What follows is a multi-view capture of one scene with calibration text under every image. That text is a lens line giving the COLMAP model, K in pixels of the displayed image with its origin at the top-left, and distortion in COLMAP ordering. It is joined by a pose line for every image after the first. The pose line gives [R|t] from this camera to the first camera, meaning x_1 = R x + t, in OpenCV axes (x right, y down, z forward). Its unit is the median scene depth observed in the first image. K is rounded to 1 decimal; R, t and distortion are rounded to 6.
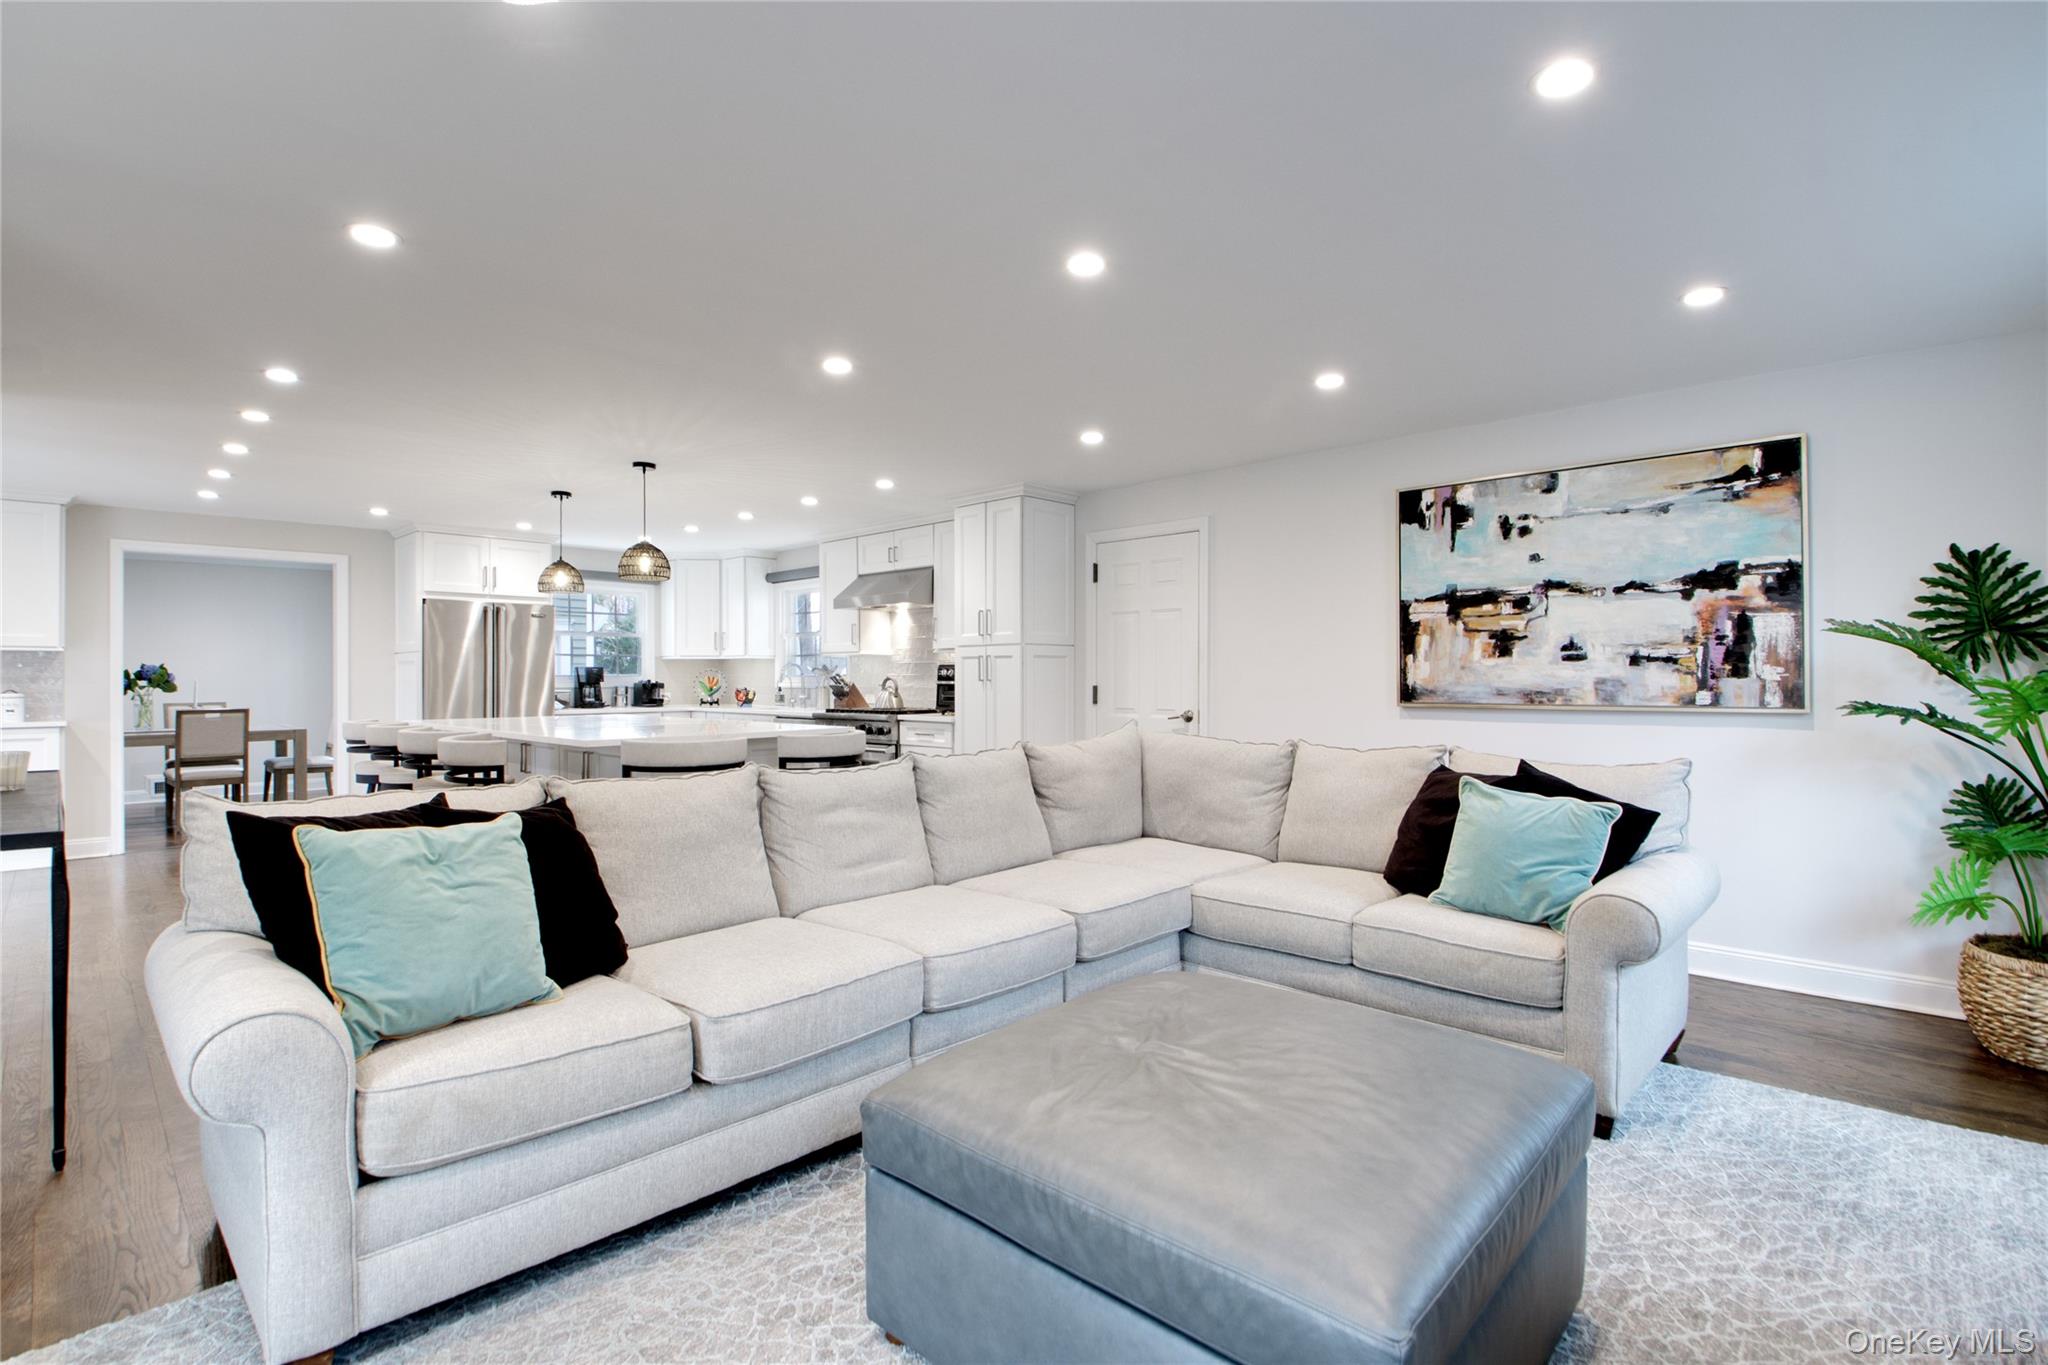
lens RADIAL K [[956.5, 0, 1024.0], [0, 956.5, 682.5], [0, 0, 1]] dist [-0.025362, -0.000467]
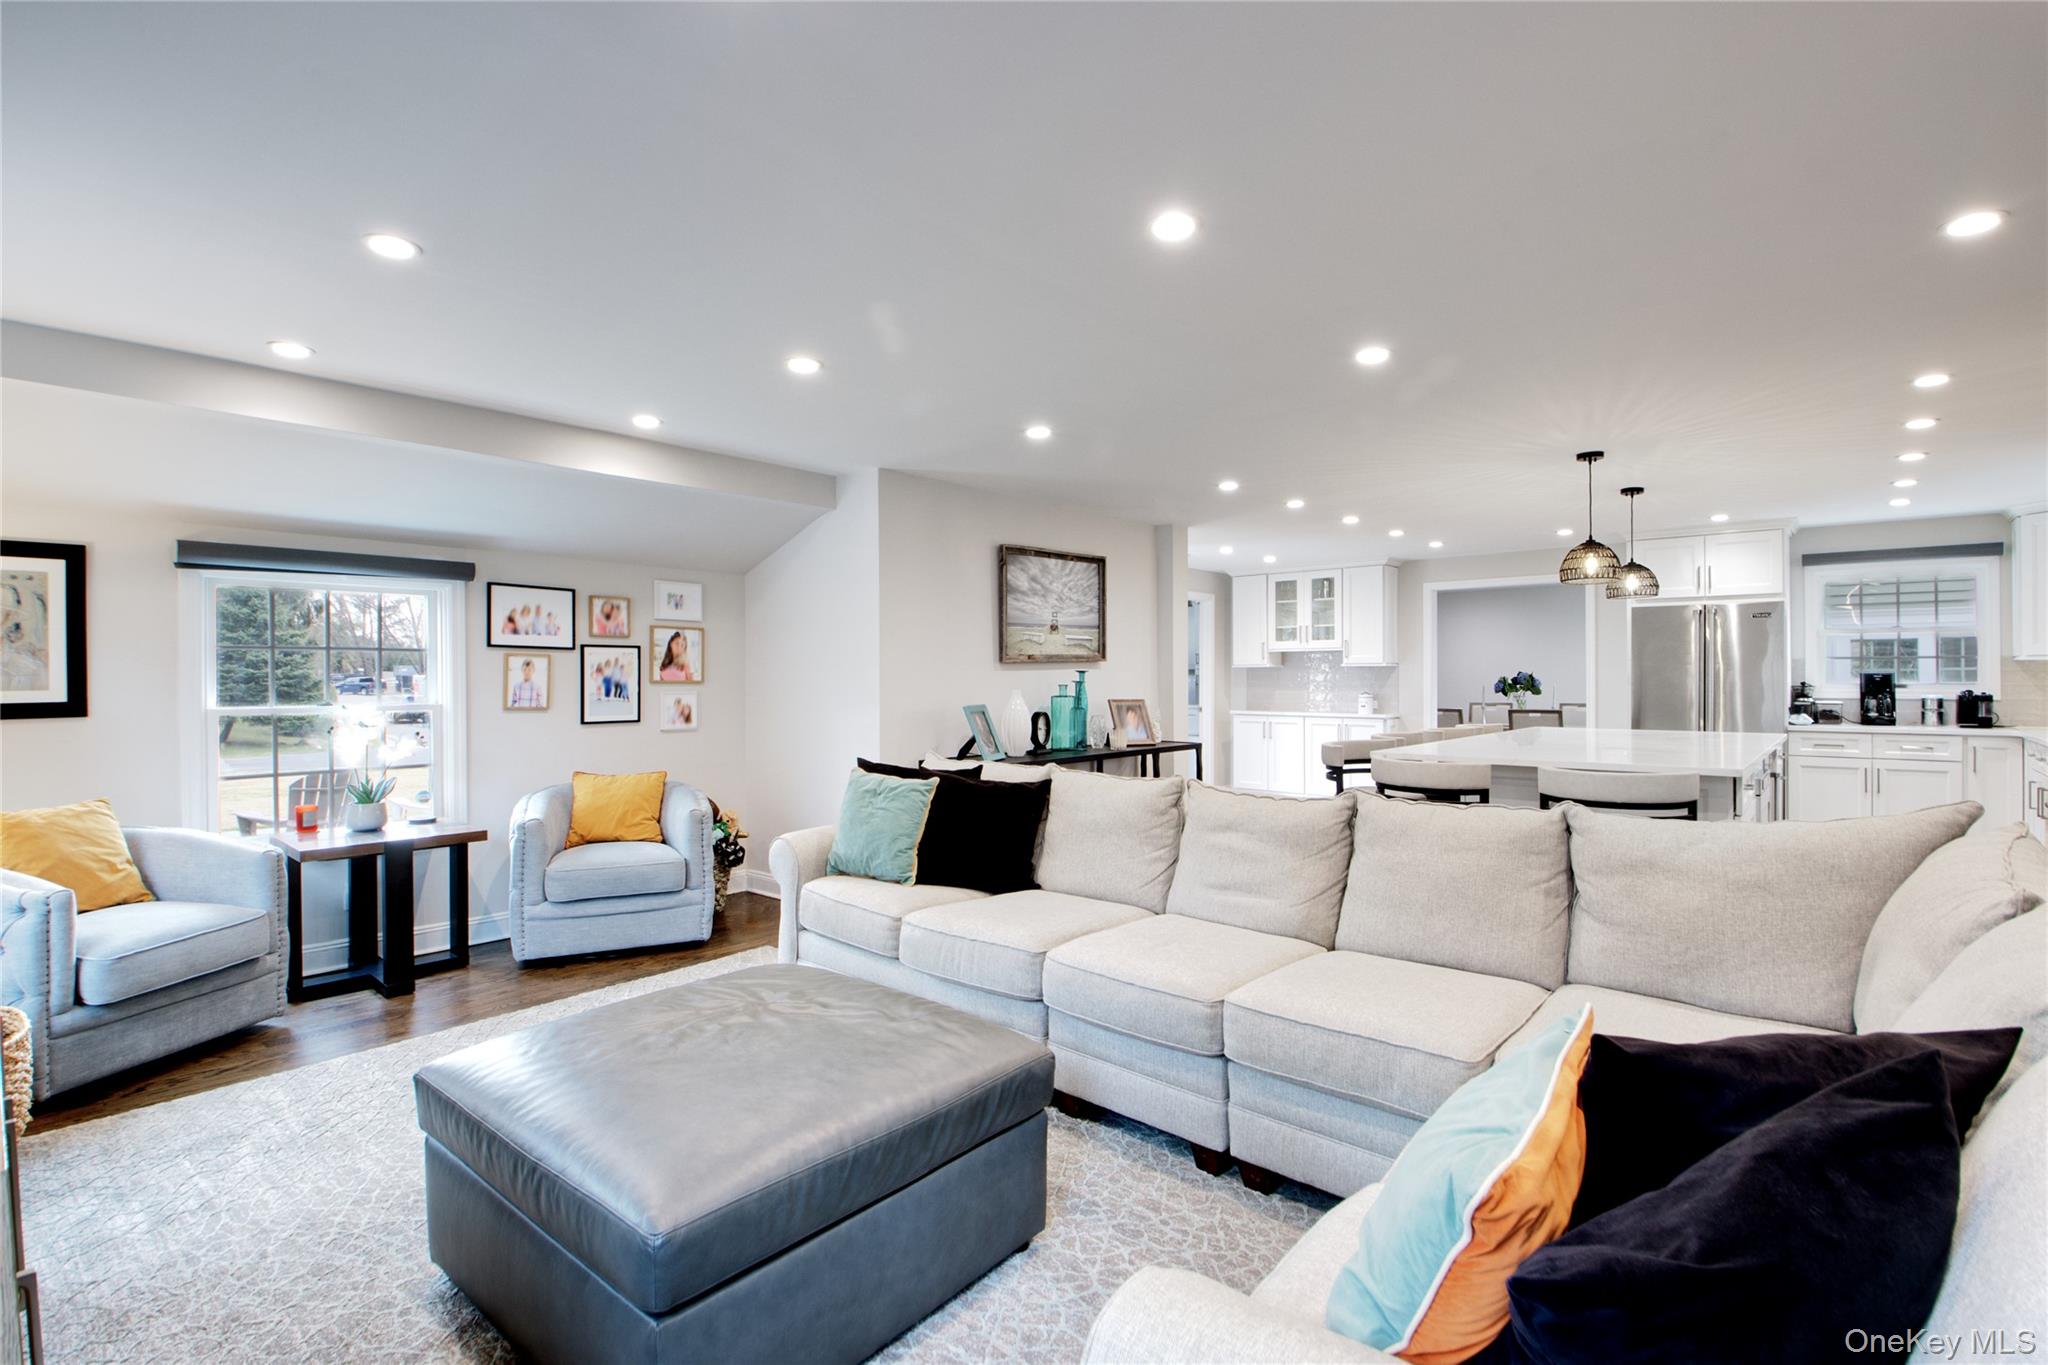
lens RADIAL K [[944.8, 0, 1024.0], [0, 944.8, 682.5], [0, 0, 1]] dist [0.003405, -0.000070]
pose [[0.074848, 0.006234, -0.997175, 0.561456], [-0.005062, 0.999970, 0.005872, -0.020269], [0.997182, 0.004608, 0.074877, 0.499404]]
